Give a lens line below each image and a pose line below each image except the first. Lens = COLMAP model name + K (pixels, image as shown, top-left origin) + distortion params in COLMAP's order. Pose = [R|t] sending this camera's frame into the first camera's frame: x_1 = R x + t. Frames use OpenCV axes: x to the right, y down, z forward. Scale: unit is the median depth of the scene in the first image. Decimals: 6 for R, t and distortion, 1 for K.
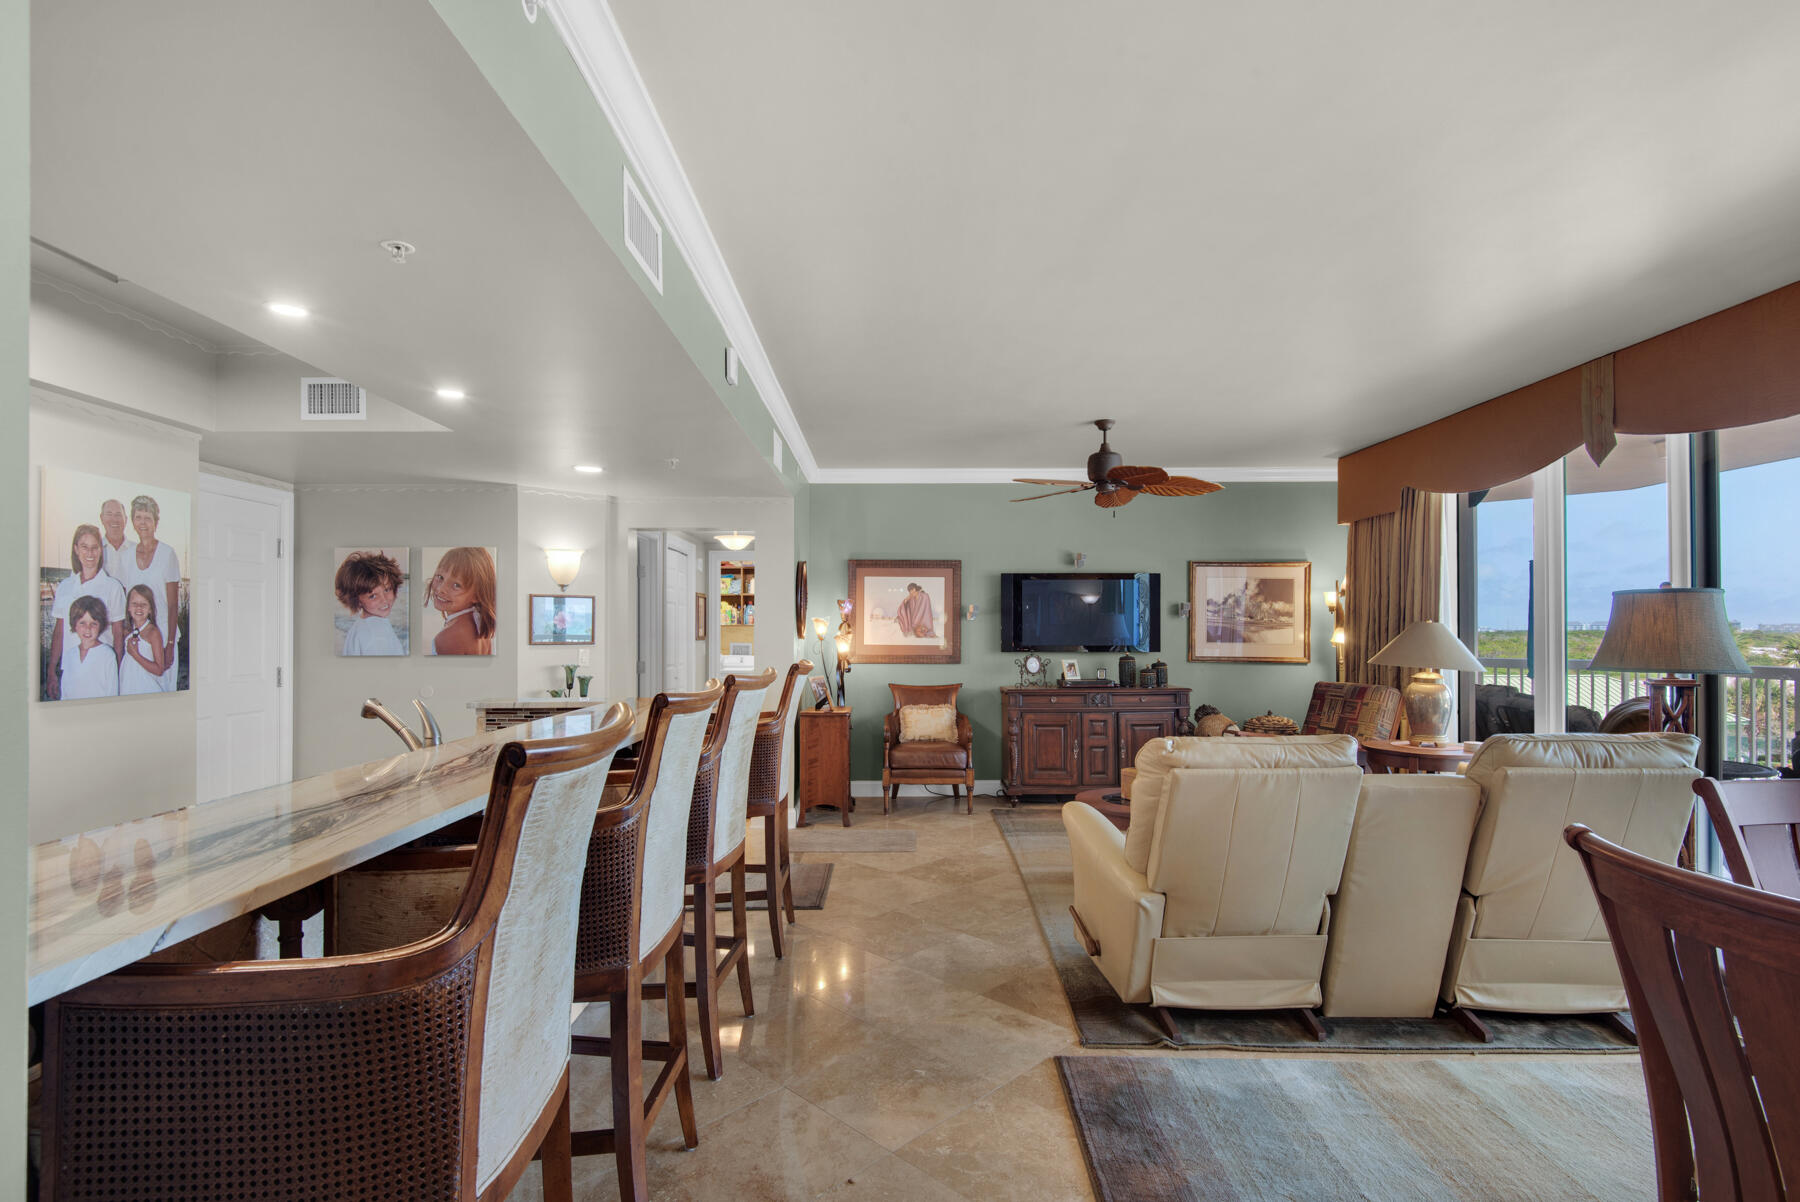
lens RADIAL K [[845.5, 0, 898.8], [0, 845.5, 624.2], [0, 0, 1]] dist [0.026884, -0.026251]
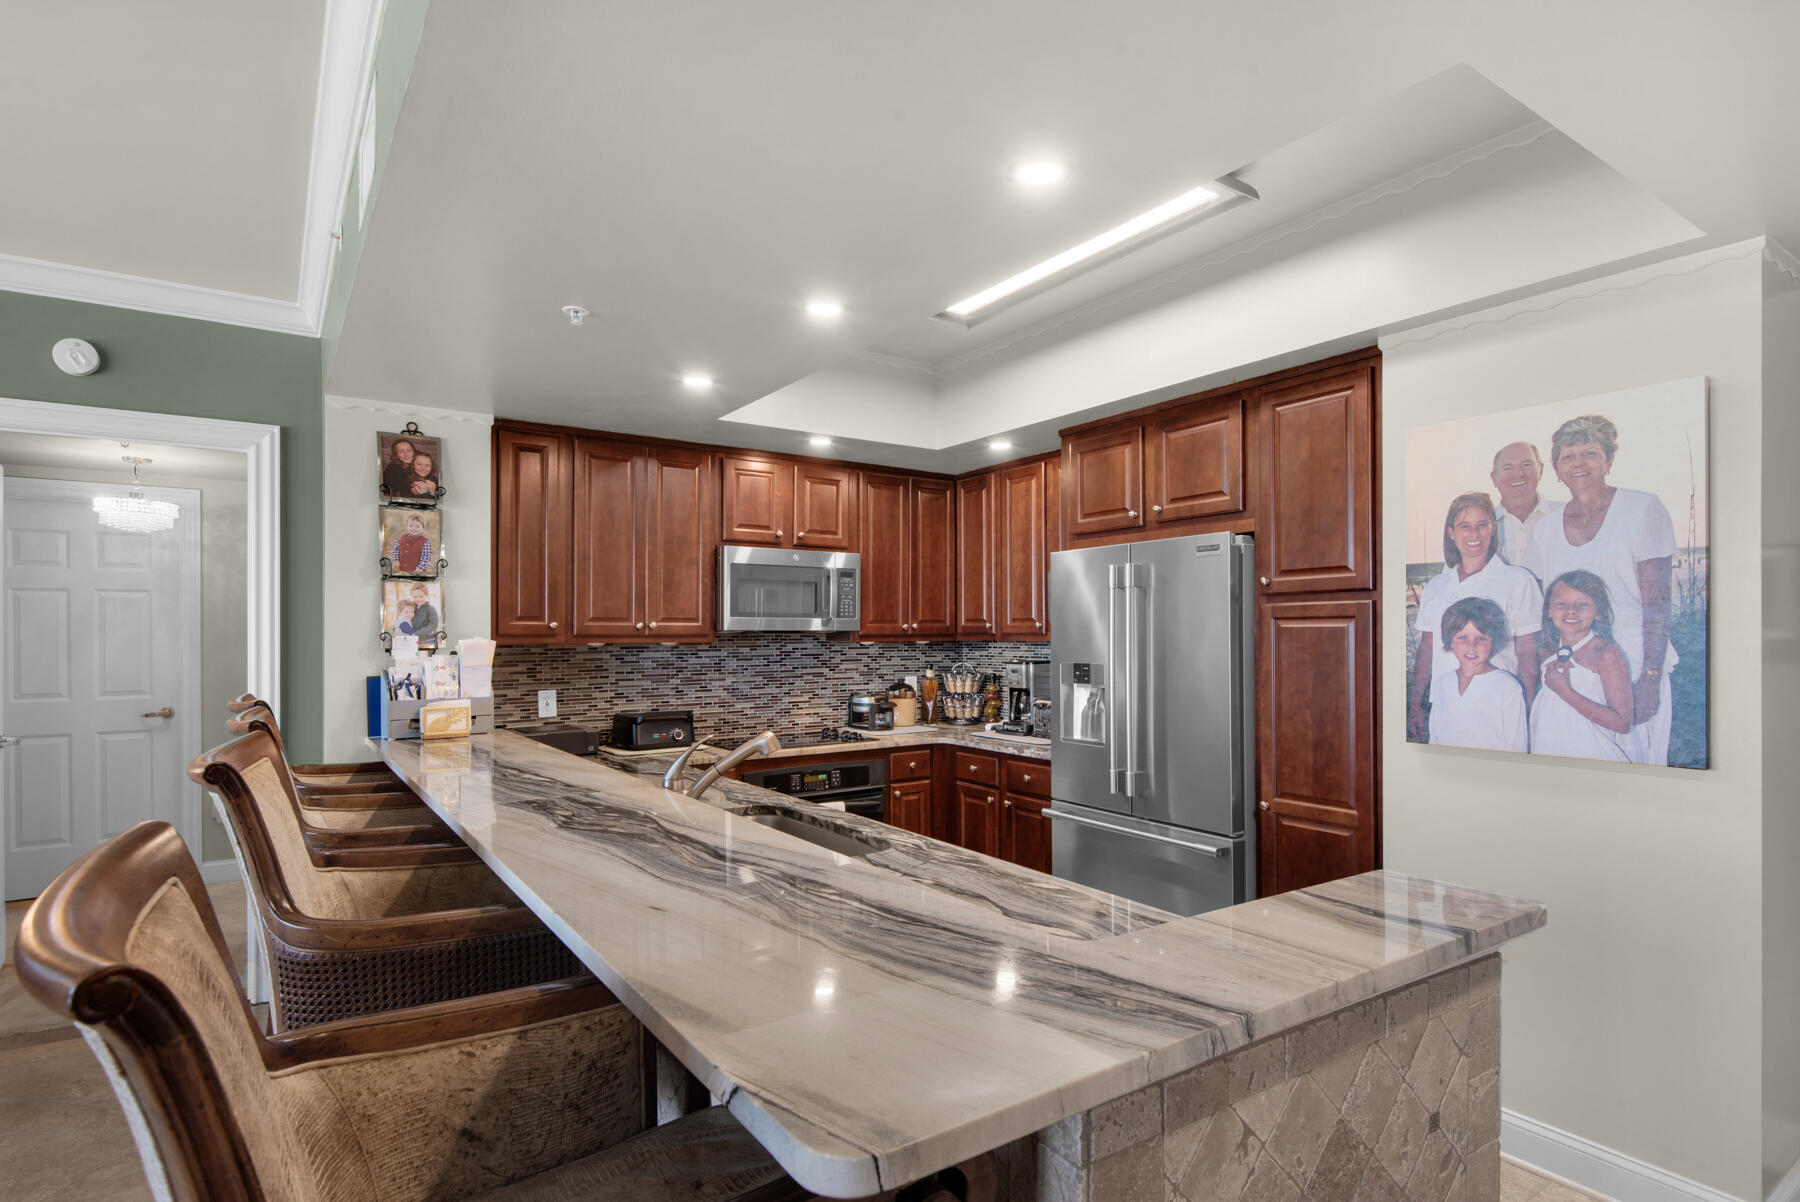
lens RADIAL K [[923.2, 0, 894.4], [0, 923.2, 634.2], [0, 0, 1]] dist [0.036650, -0.037021]
pose [[-0.832334, 0.002887, -0.554267, -0.099850], [0.008014, 0.999945, -0.006825, -0.001822], [0.554217, -0.010122, -0.832311, 0.866244]]
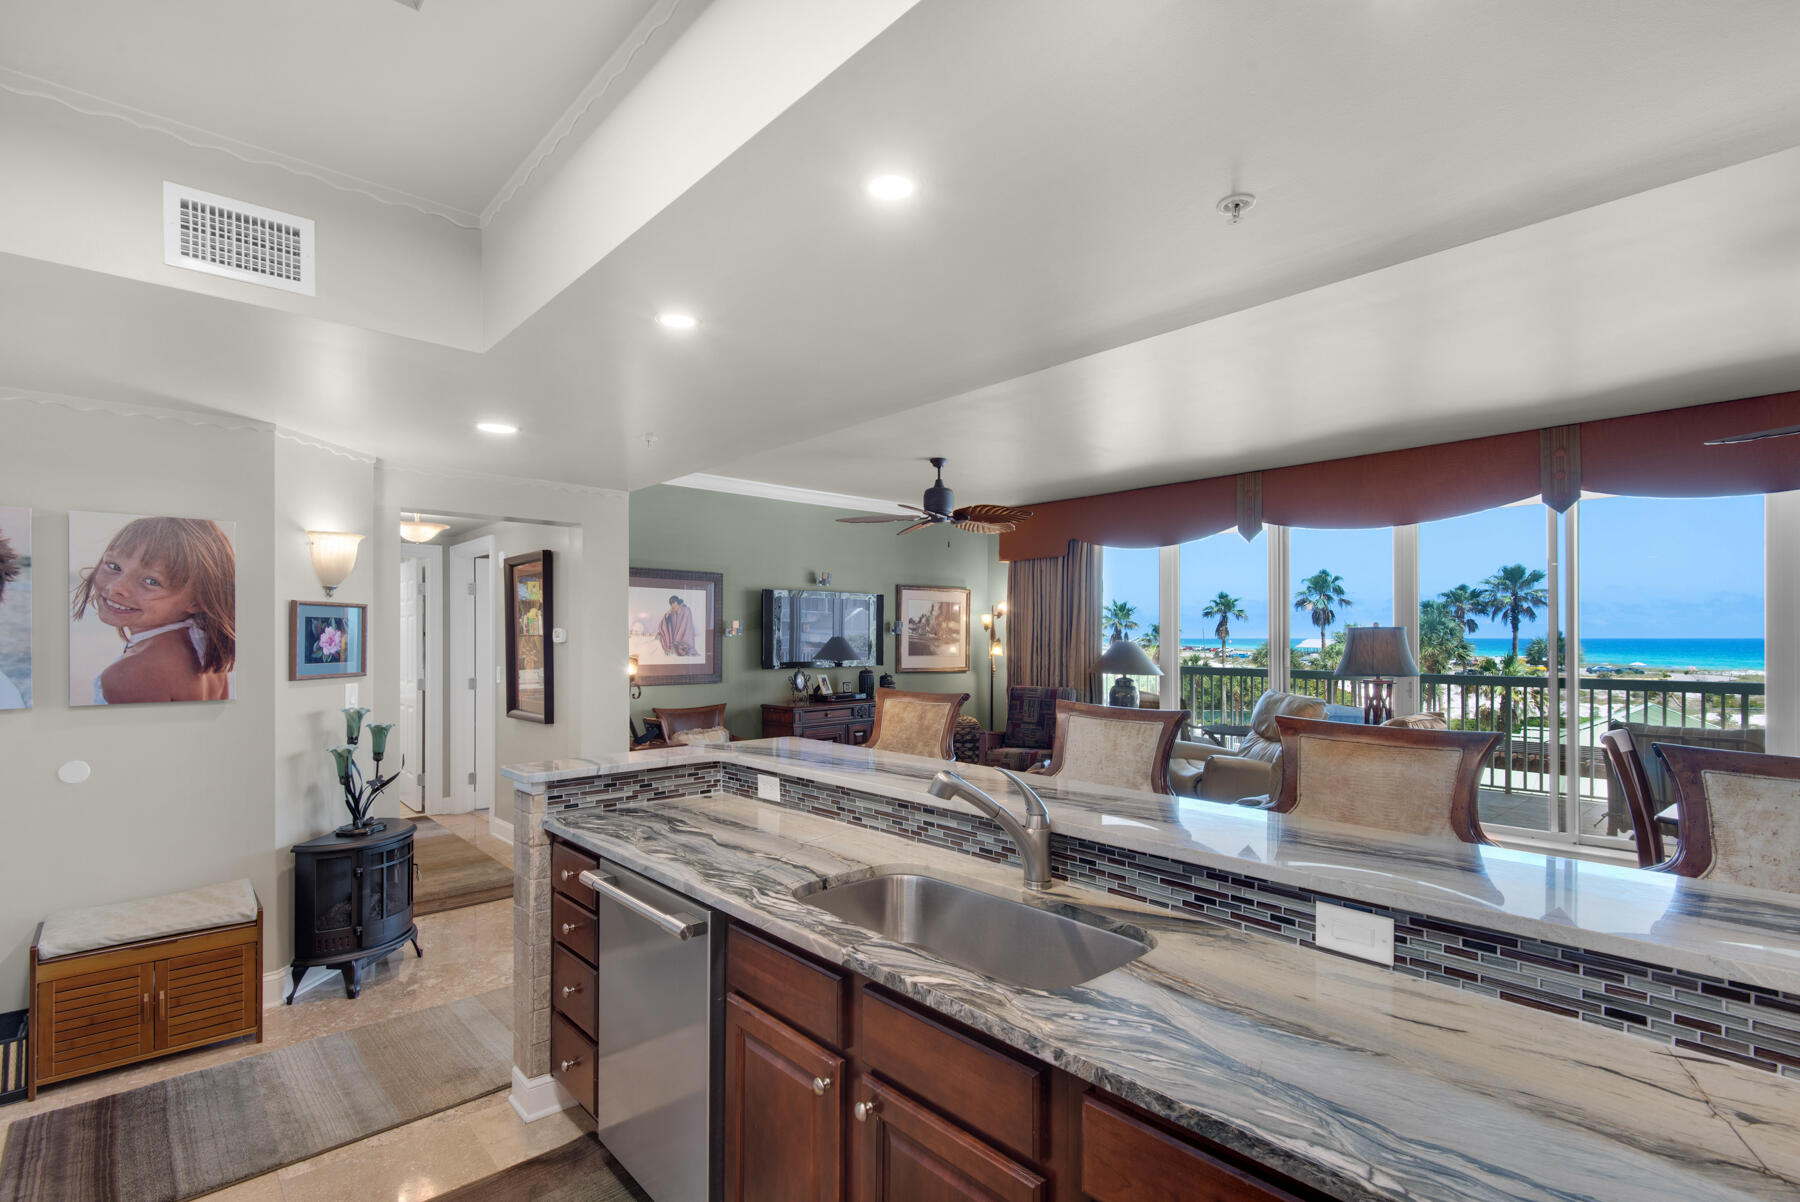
lens RADIAL K [[824.7, 0, 890.5], [0, 824.7, 623.6], [0, 0, 1]] dist [0.033082, -0.025164]
pose [[0.743368, 0.009966, 0.668808, -0.525385], [-0.004431, 0.999940, -0.009975, -0.014224], [-0.668868, 0.004451, 0.743368, 0.241515]]
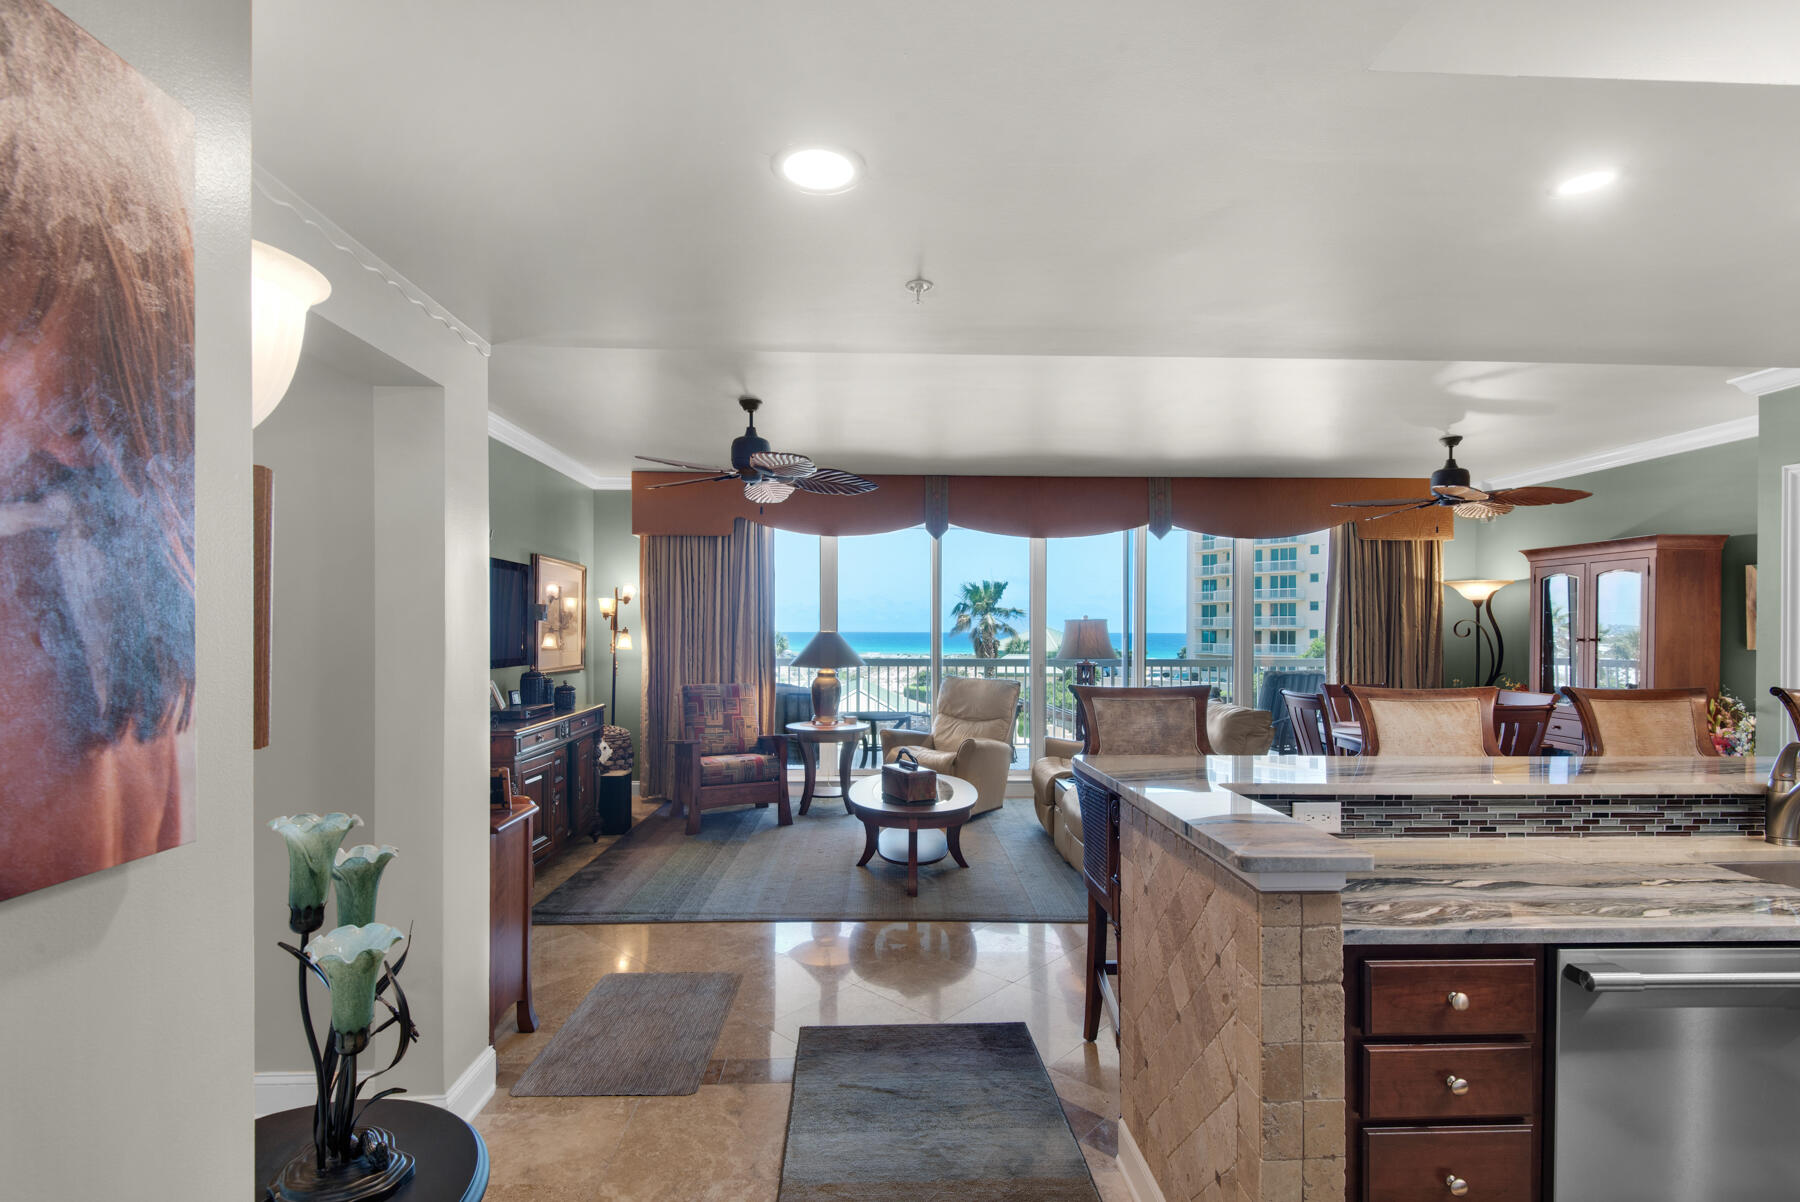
lens RADIAL K [[826.6, 0, 894.1], [0, 826.6, 634.5], [0, 0, 1]] dist [0.032645, -0.024919]
pose [[-0.030685, -0.003527, 0.999523, -0.623235], [-0.012817, 0.999913, 0.003135, -0.002330], [-0.999447, -0.012714, -0.030728, 0.878816]]
